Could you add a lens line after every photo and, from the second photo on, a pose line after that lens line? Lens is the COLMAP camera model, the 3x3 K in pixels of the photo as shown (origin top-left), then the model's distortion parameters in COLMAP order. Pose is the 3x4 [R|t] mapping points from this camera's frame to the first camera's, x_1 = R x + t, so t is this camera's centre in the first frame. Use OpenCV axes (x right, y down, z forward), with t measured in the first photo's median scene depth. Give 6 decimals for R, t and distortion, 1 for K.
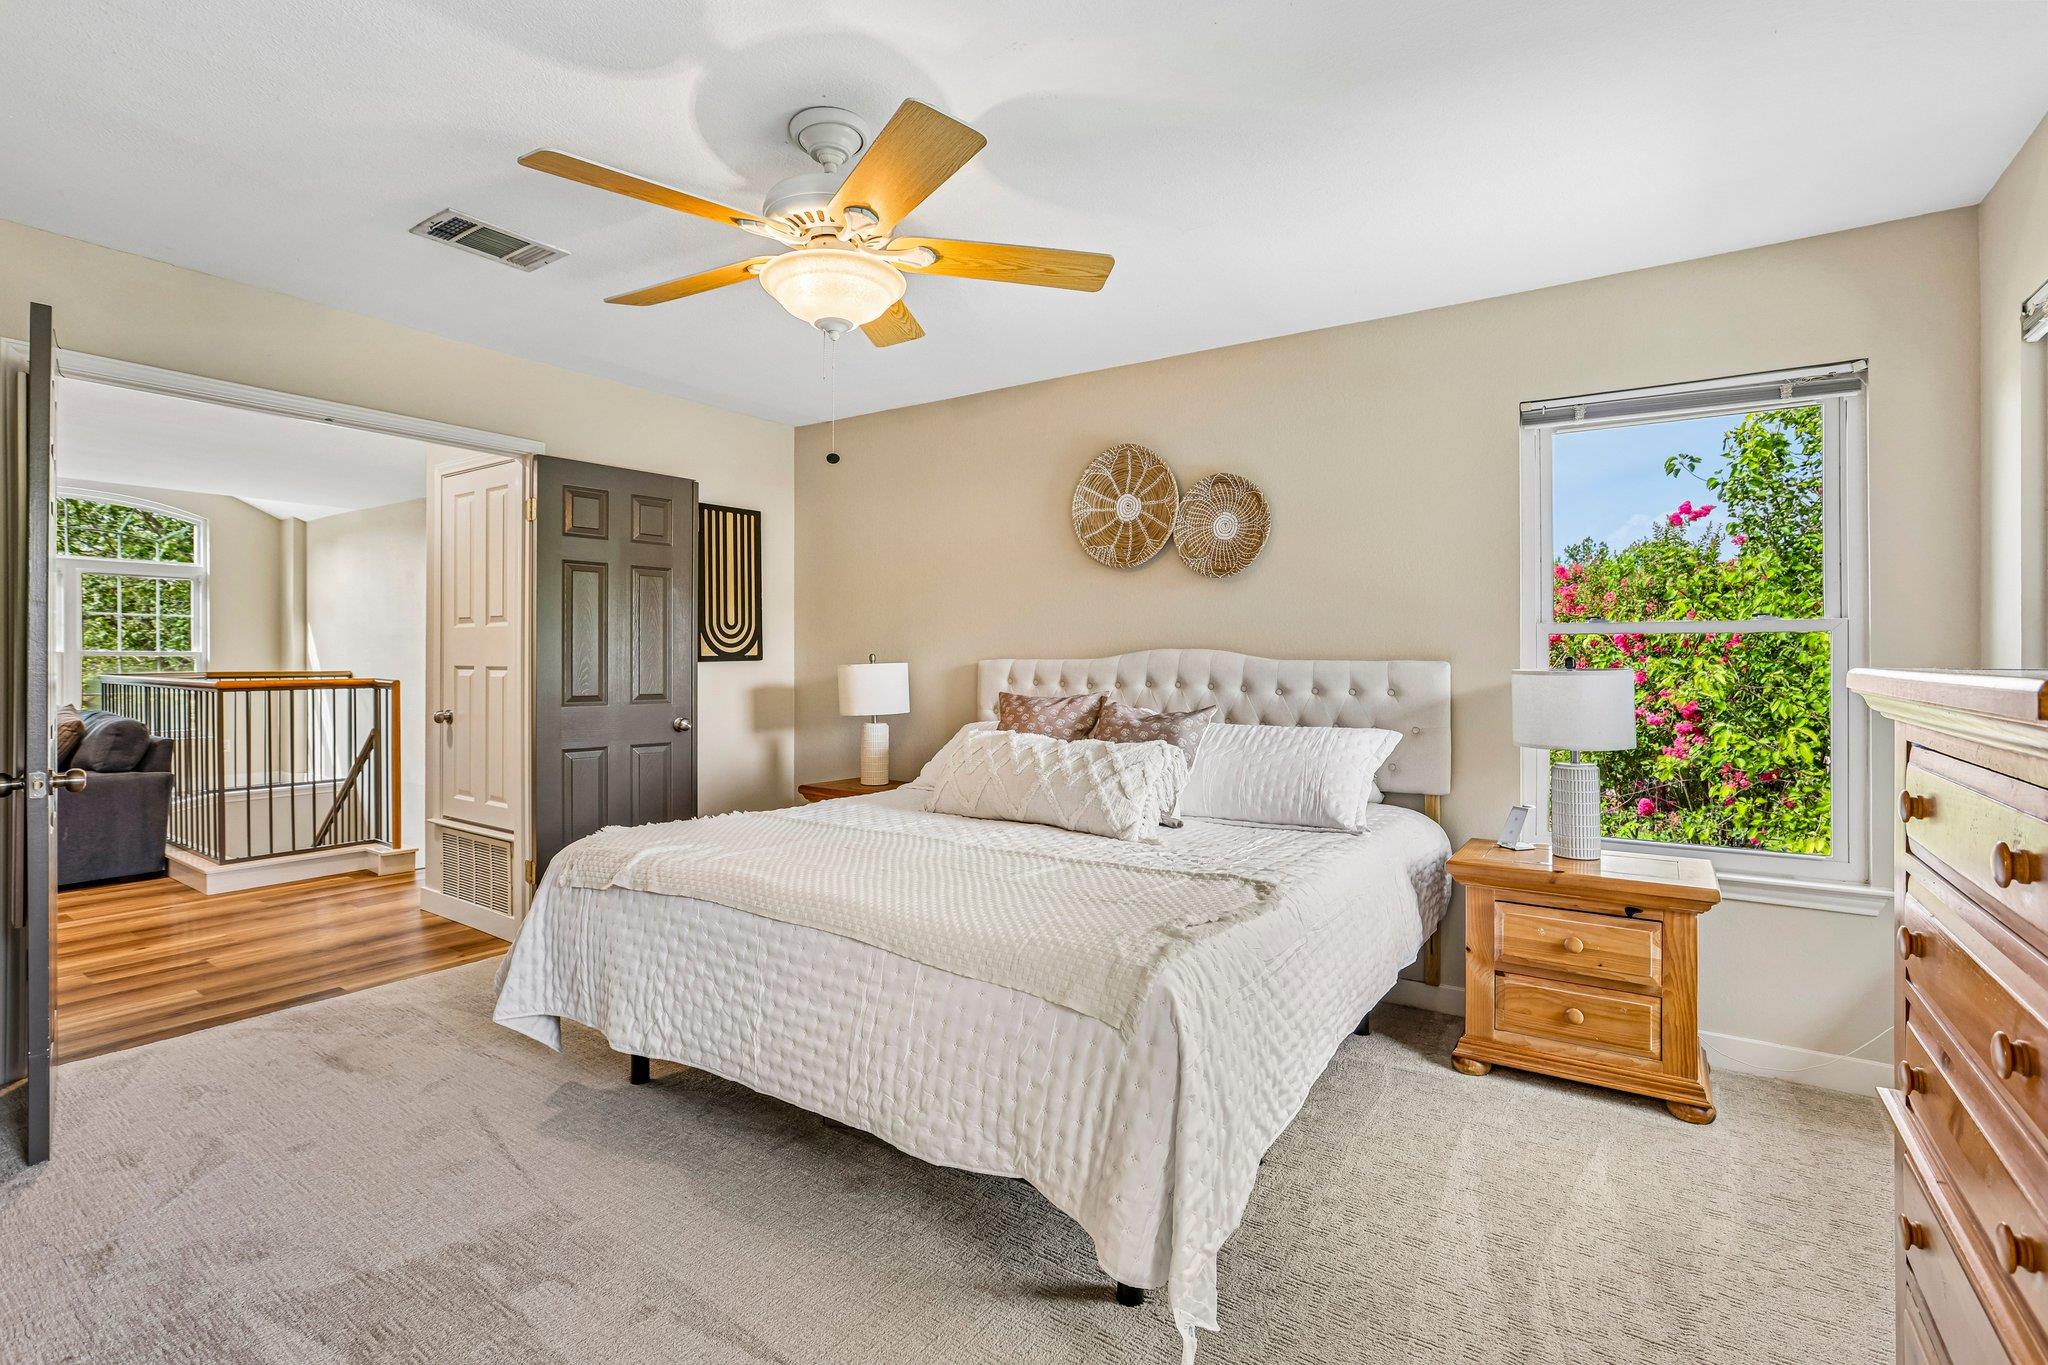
lens RADIAL K [[938.7, 0, 1024.9], [0, 938.7, 660.7], [0, 0, 1]] dist [-0.020645, -0.000264]
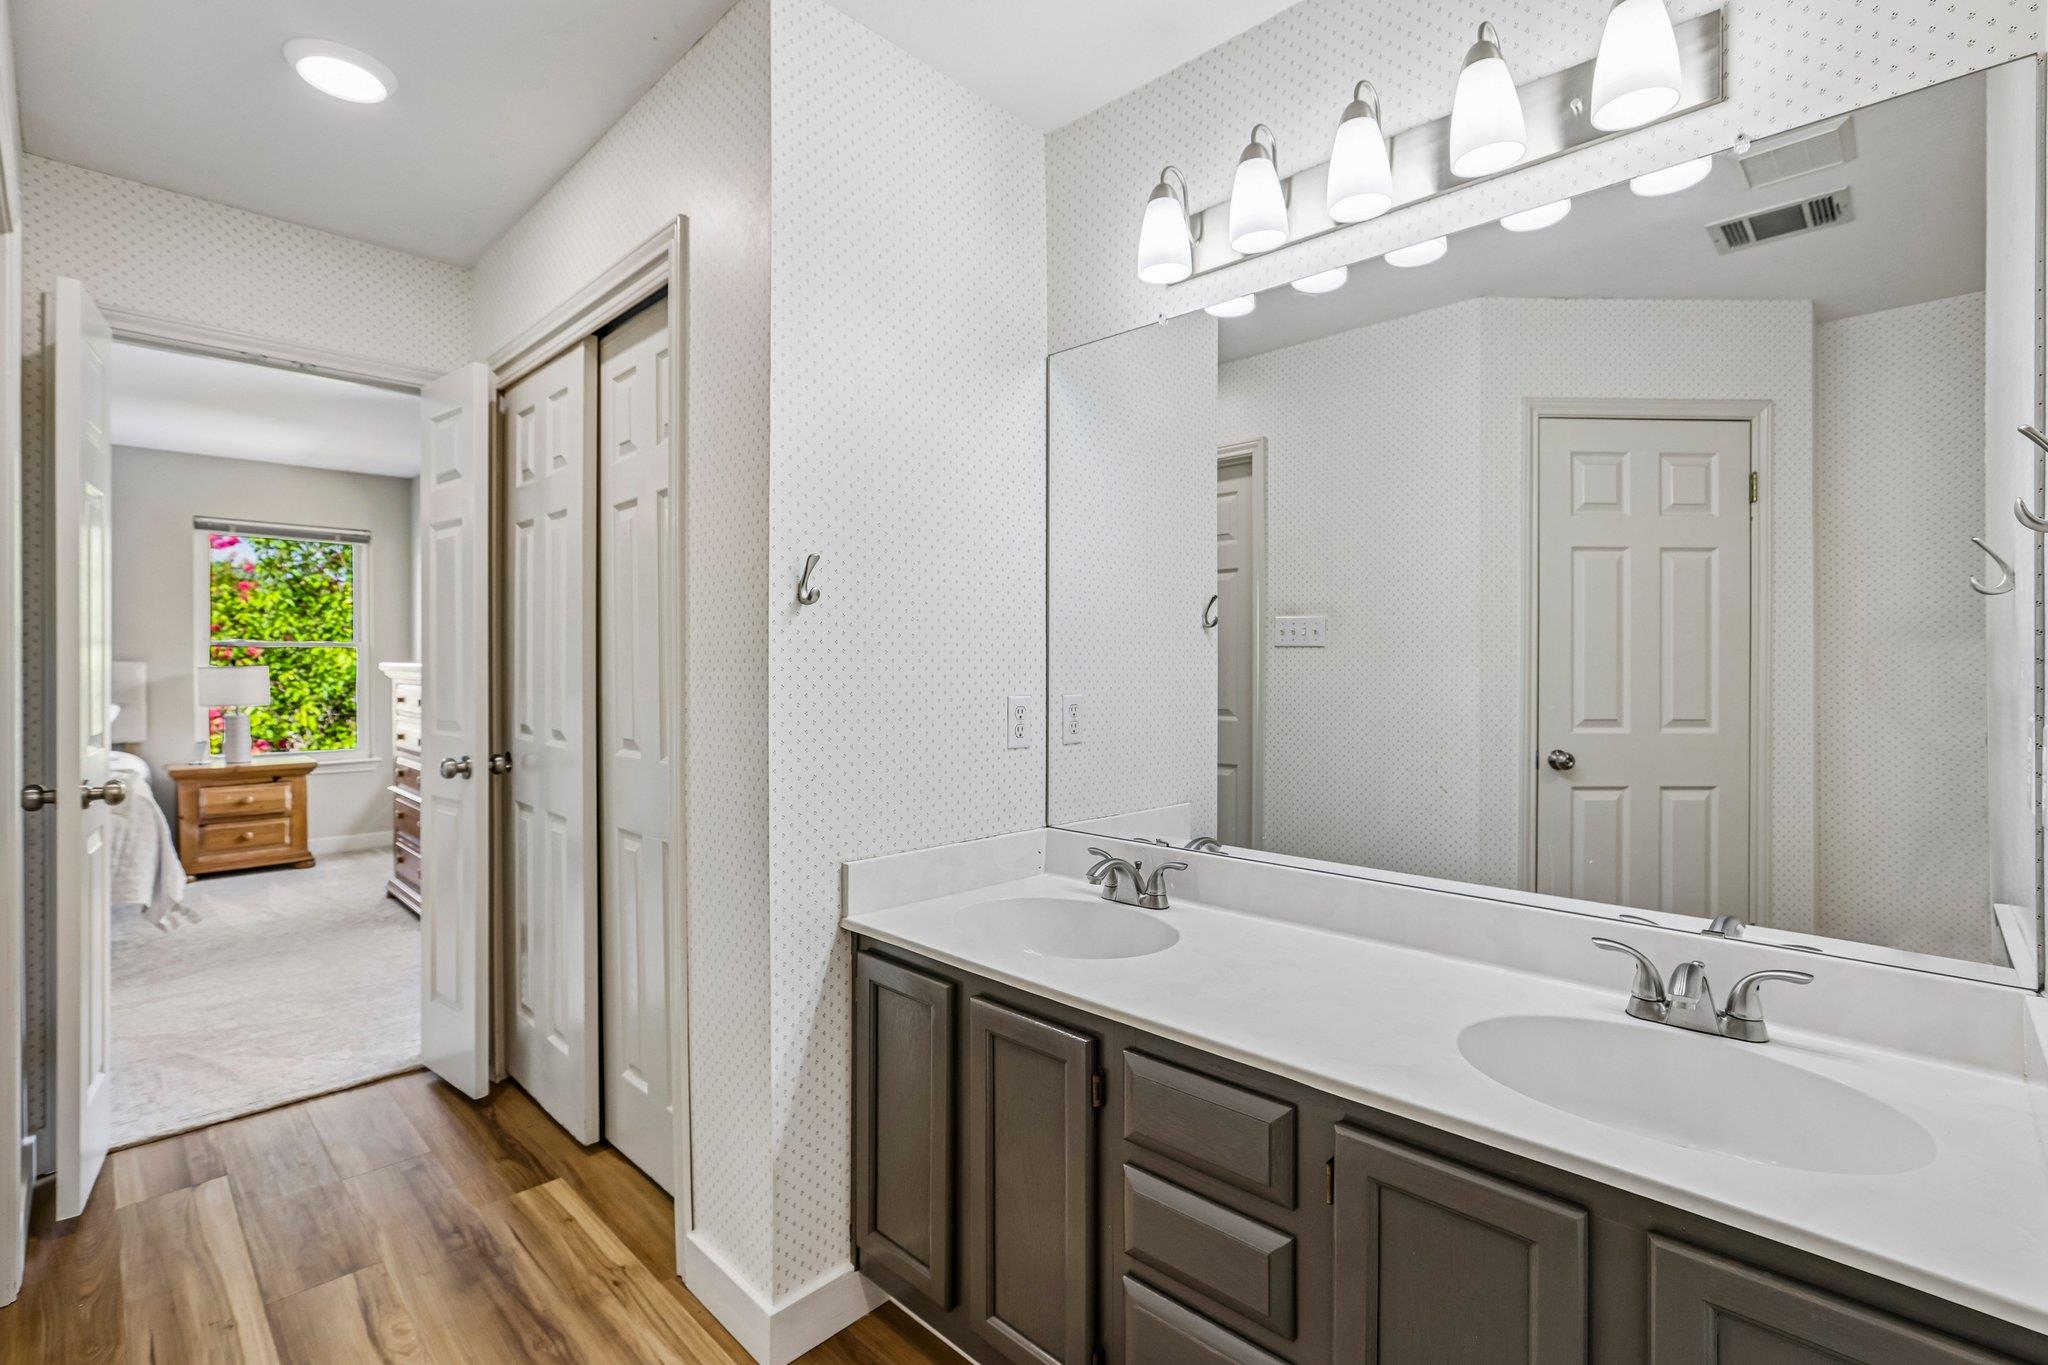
lens RADIAL K [[938.7, 0, 1024.9], [0, 938.7, 660.7], [0, 0, 1]] dist [-0.020645, -0.000264]
pose [[0.177234, -0.003992, 0.984161, -1.094868], [0.006558, 0.999974, 0.002875, 0.004547], [-0.984147, 0.005944, 0.177255, -1.033354]]
